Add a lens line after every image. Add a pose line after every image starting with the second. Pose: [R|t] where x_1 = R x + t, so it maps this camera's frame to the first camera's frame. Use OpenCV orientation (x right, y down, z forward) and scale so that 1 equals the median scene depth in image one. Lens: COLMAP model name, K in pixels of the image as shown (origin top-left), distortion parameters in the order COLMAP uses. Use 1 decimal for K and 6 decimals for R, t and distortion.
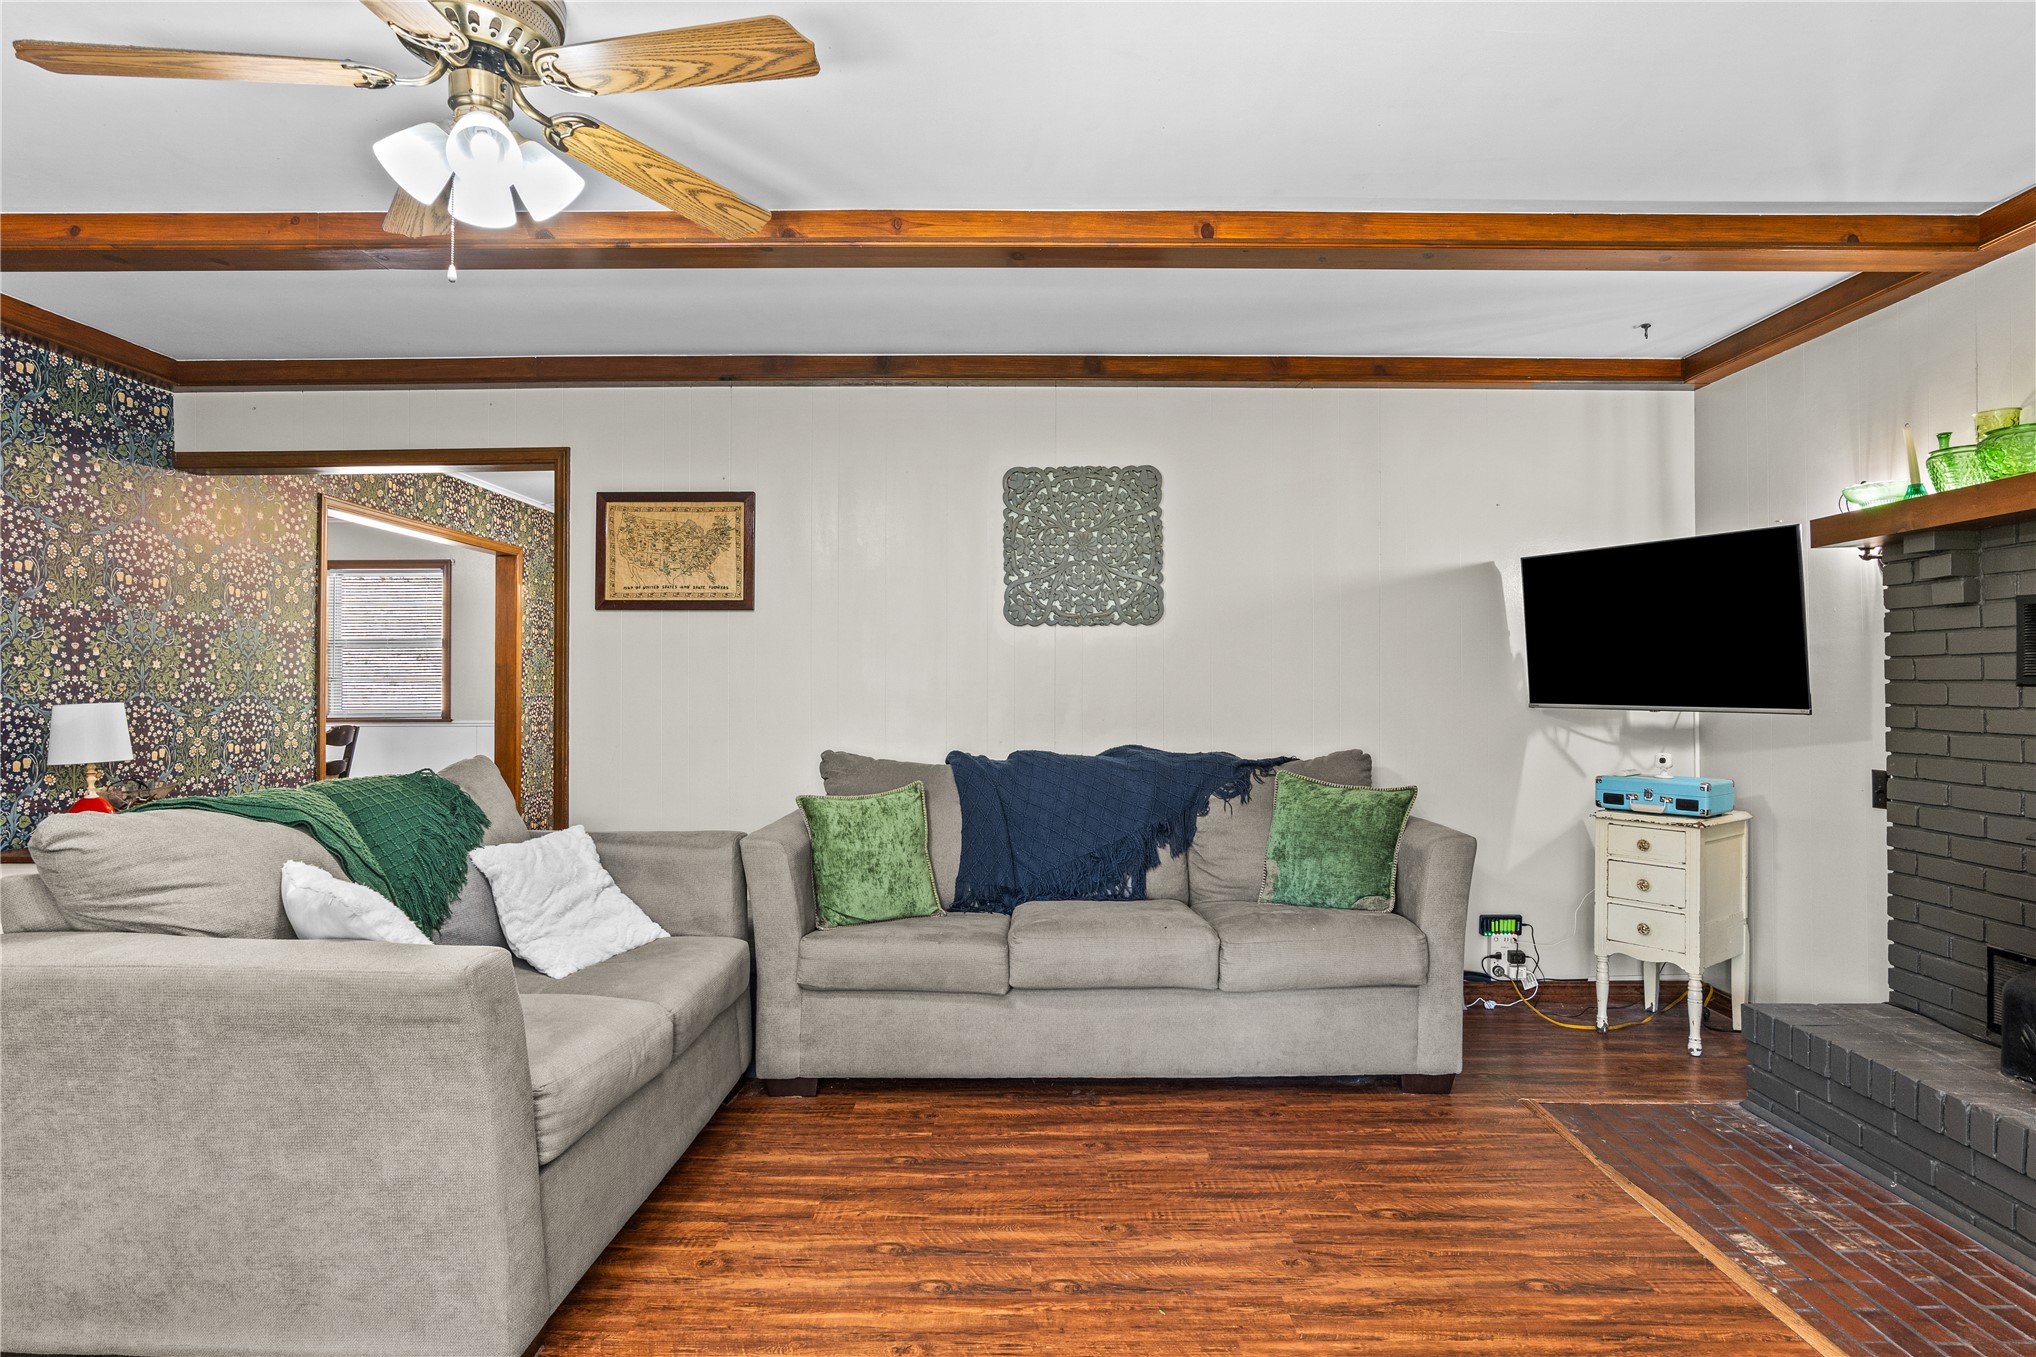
lens RADIAL K [[1087.0, 0, 1027.1], [0, 1087.0, 672.4], [0, 0, 1]] dist [-0.017233, 0.009195]
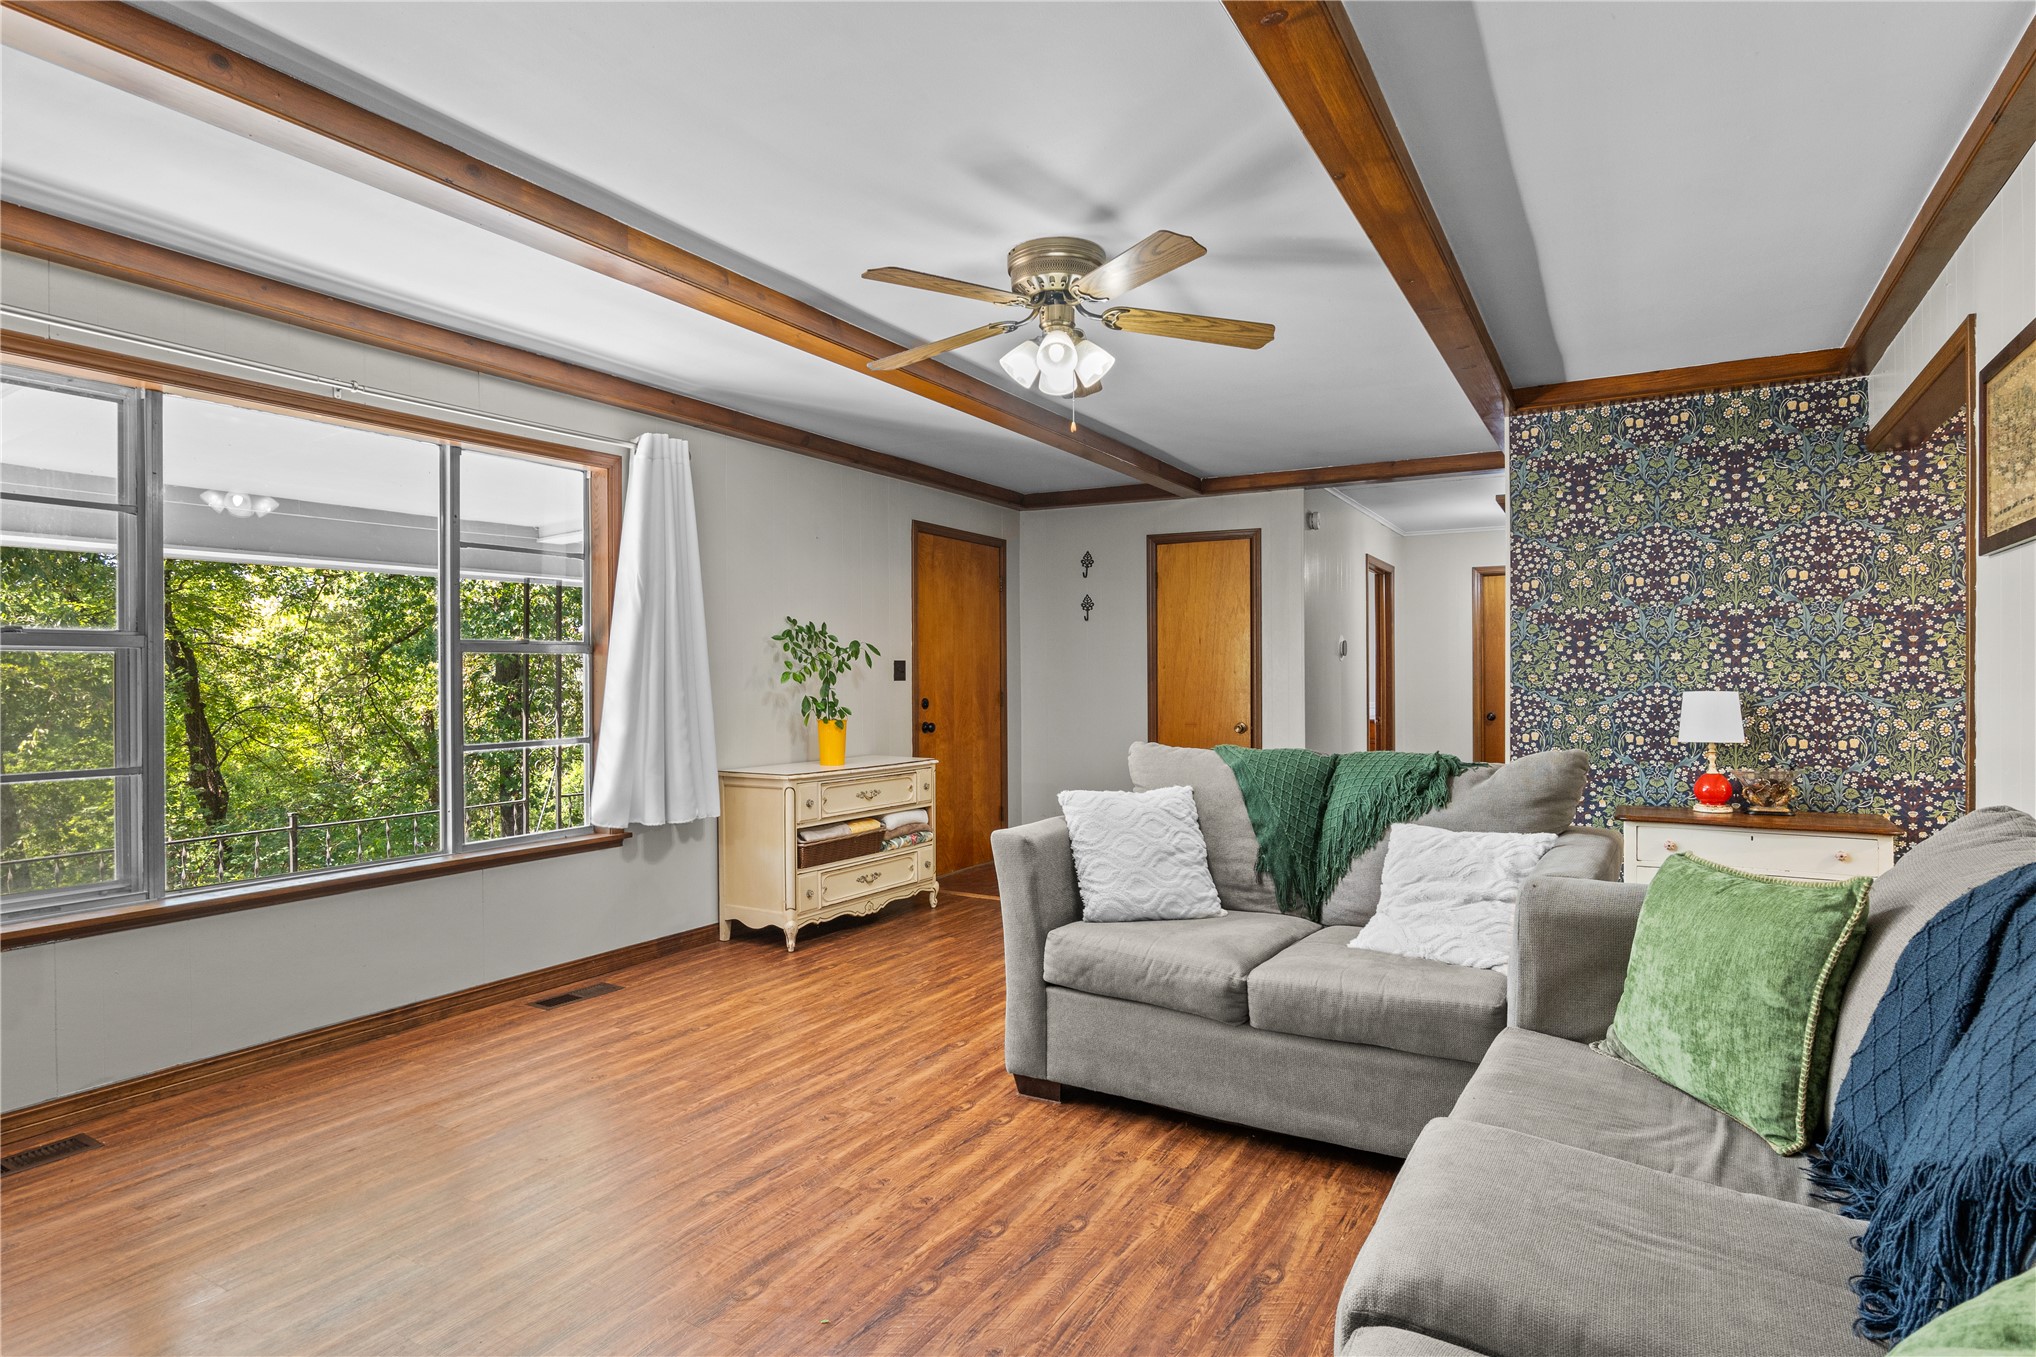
lens RADIAL K [[1087.0, 0, 1029.0], [0, 1087.0, 684.9], [0, 0, 1]] dist [-0.017233, 0.009195]
pose [[-0.500466, 0.006801, -0.865730, 0.491281], [0.014731, 0.999891, -0.000661, 0.011521], [0.865631, -0.013084, -0.500511, 0.931524]]
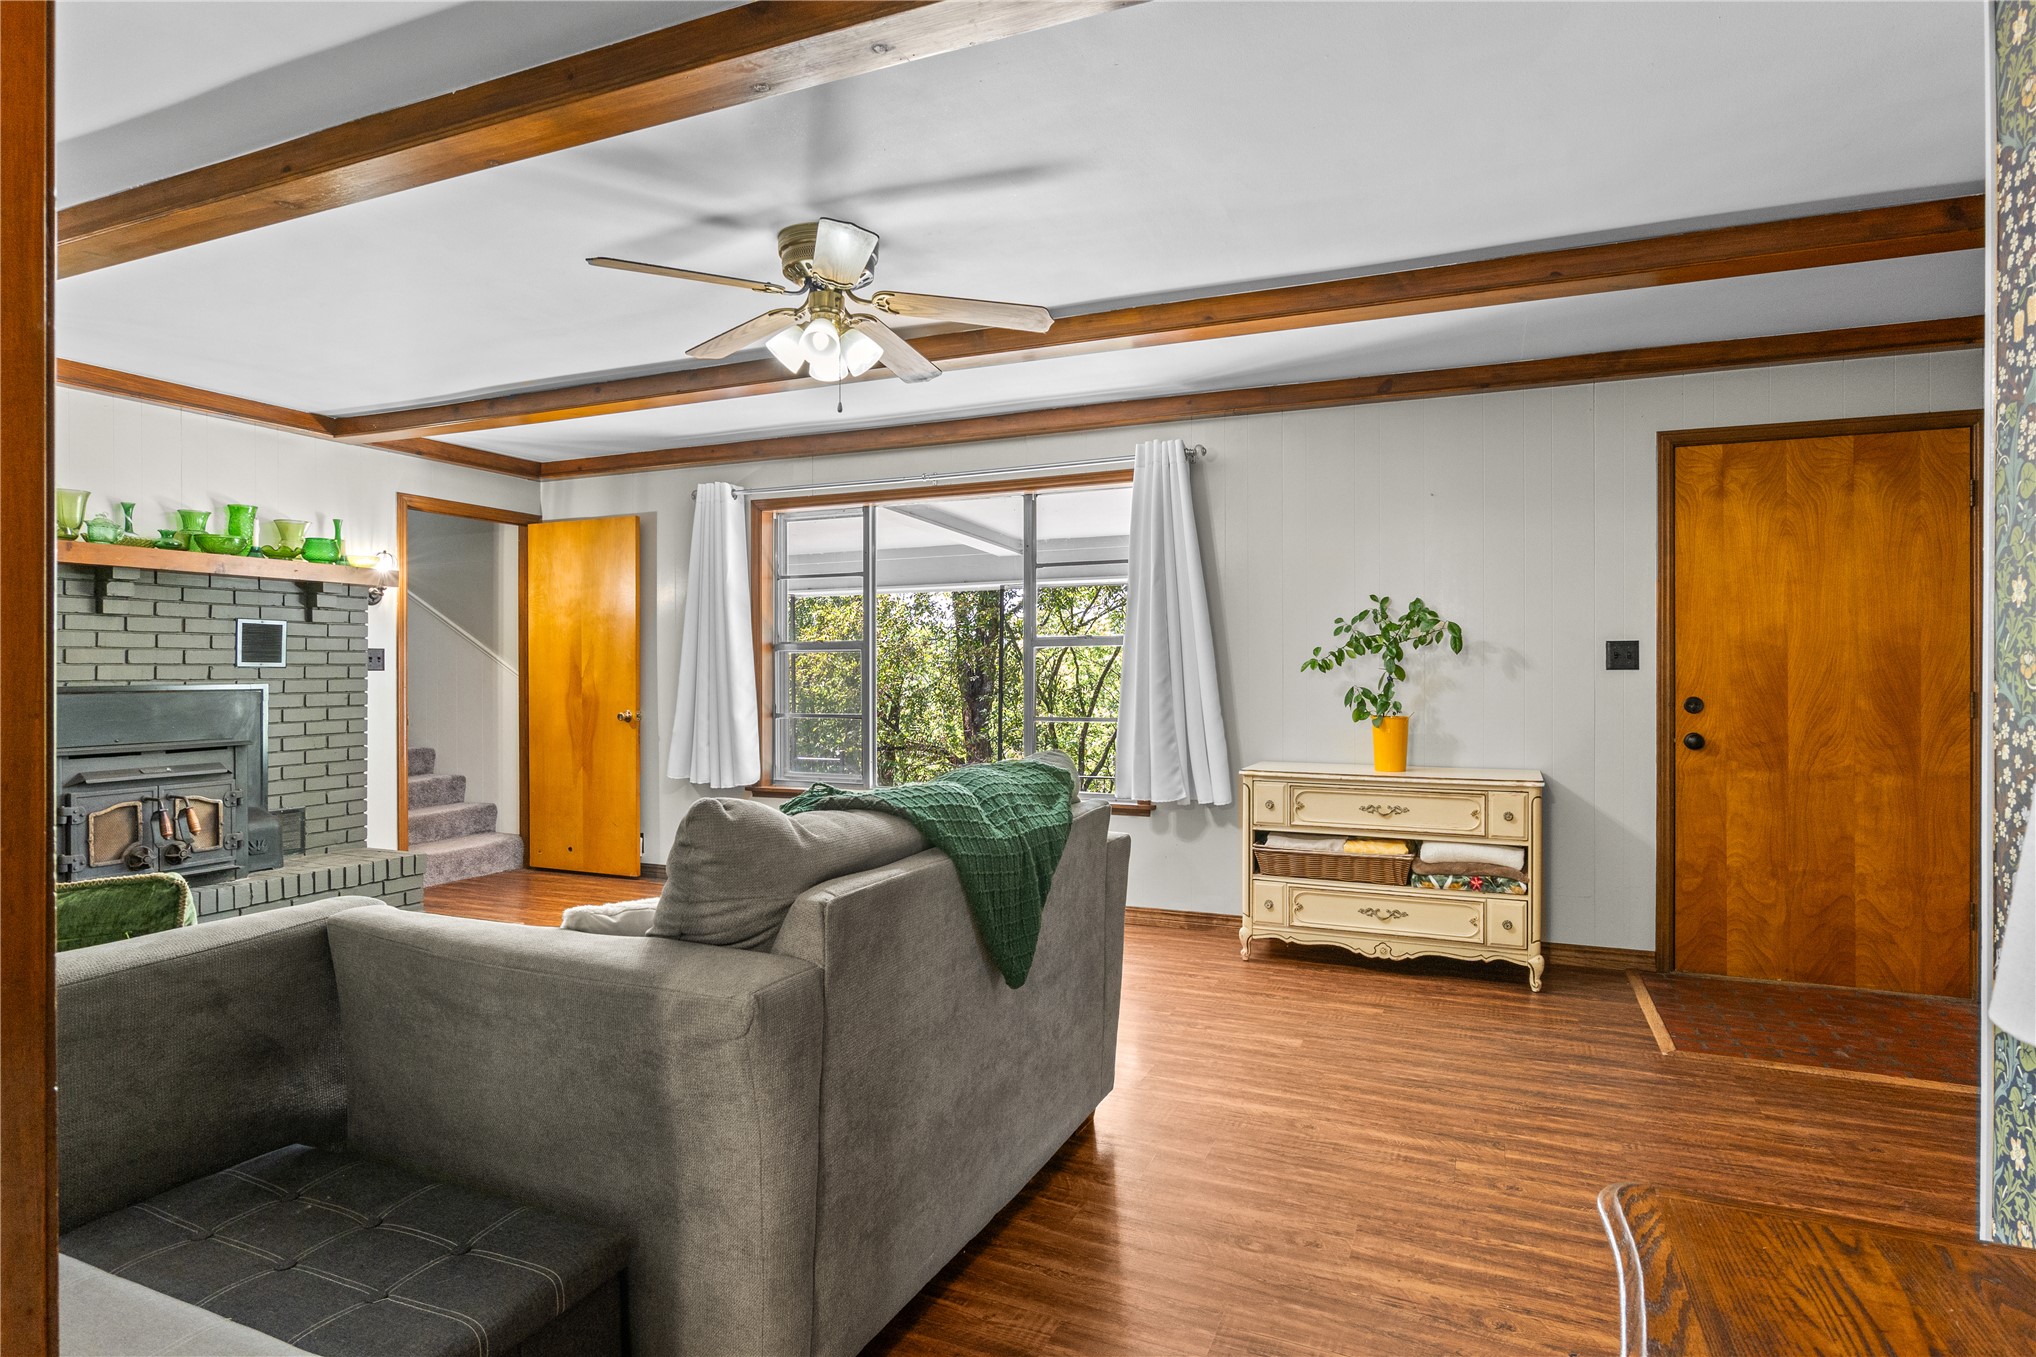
lens RADIAL K [[1087.0, 0, 1026.1], [0, 1087.0, 670.0], [0, 0, 1]] dist [-0.017233, 0.009195]
pose [[-0.917133, -0.000680, 0.398581, -0.744587], [-0.005818, 0.999915, -0.011682, 0.018296], [-0.398539, -0.013033, -0.917059, 1.240072]]
